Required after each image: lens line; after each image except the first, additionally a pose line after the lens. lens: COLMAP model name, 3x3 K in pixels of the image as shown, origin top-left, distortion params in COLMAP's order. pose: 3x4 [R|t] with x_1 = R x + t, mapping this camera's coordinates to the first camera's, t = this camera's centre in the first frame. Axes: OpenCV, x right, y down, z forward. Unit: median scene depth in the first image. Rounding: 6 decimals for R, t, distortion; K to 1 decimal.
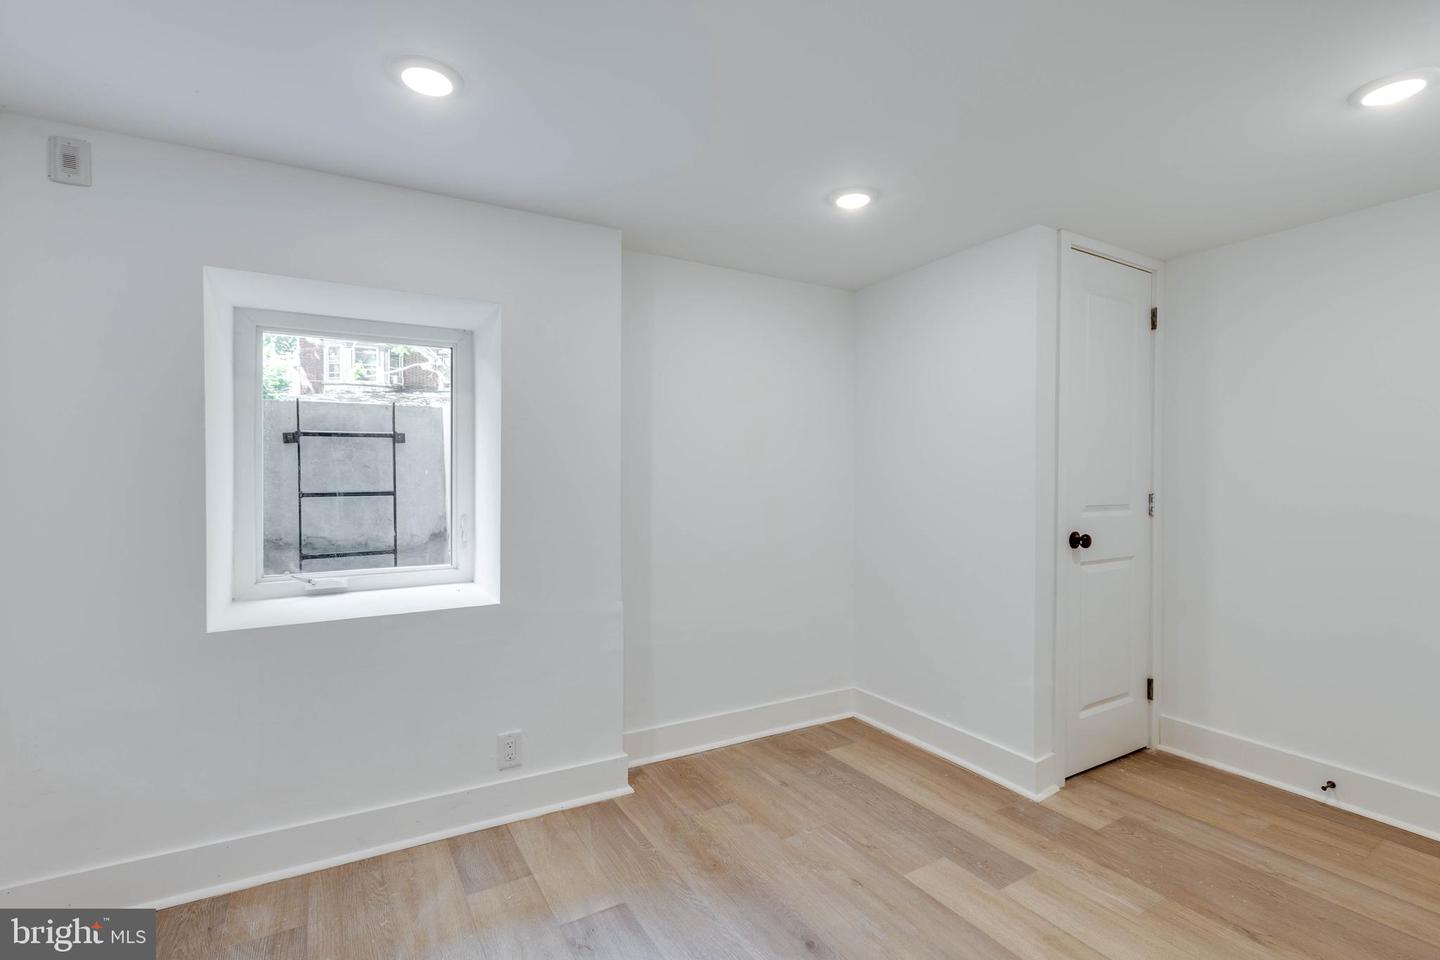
lens RADIAL K [[645.4, 0, 723.6], [0, 645.4, 476.5], [0, 0, 1]] dist [0.004887, -0.001453]
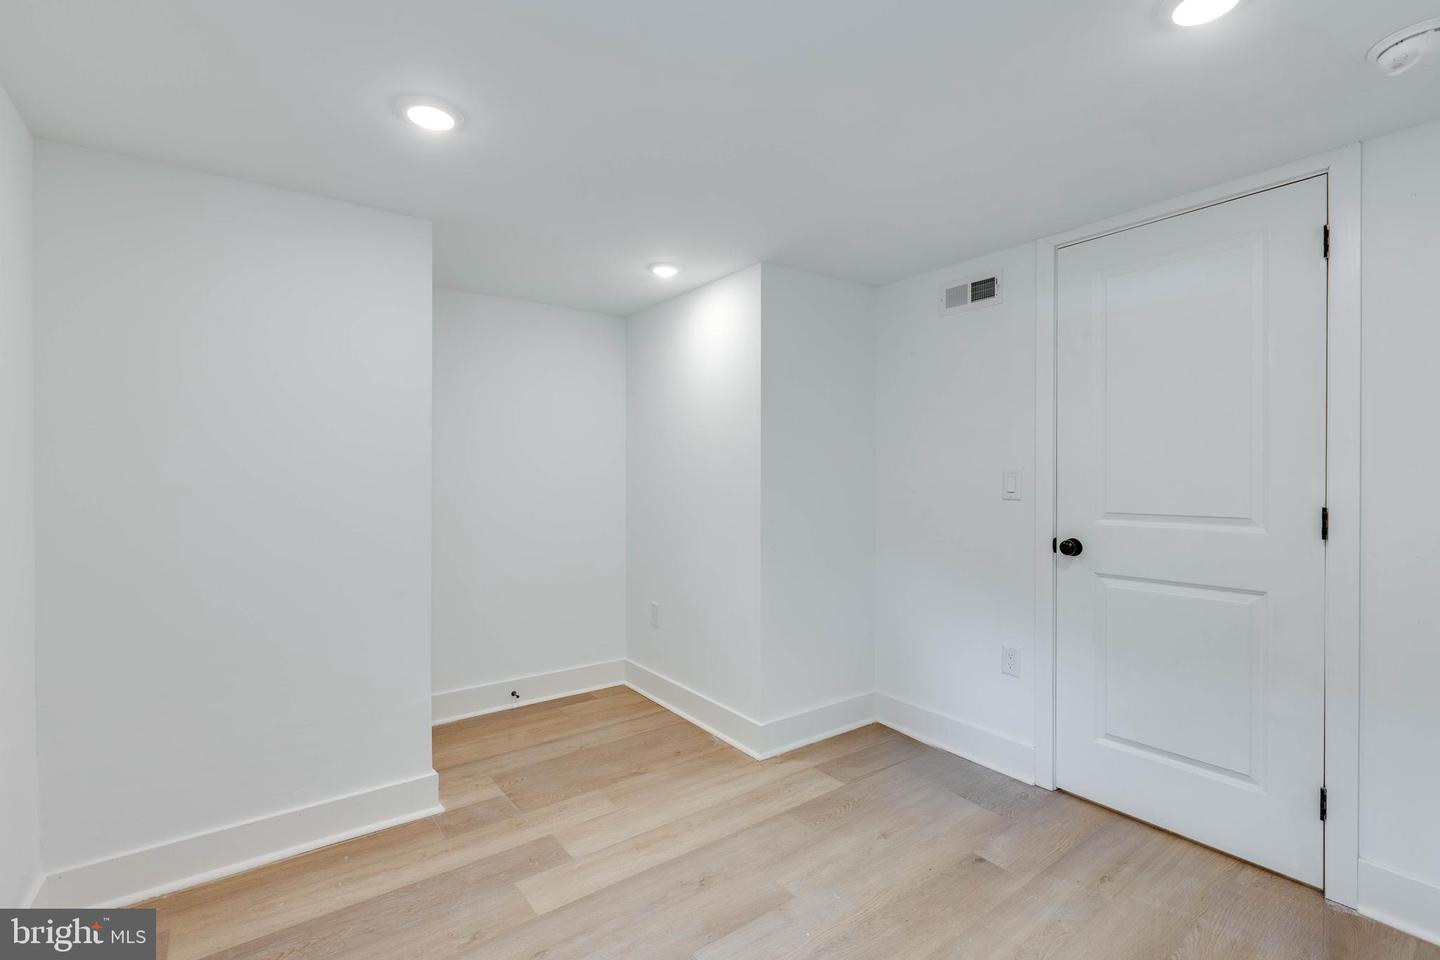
lens RADIAL K [[645.4, 0, 726.8], [0, 645.4, 484.0], [0, 0, 1]] dist [0.004887, -0.001453]
pose [[-0.108480, -0.010611, 0.994042, -0.603723], [-0.001407, 0.999944, 0.010520, -0.011543], [-0.994098, -0.000257, -0.108489, 0.751389]]
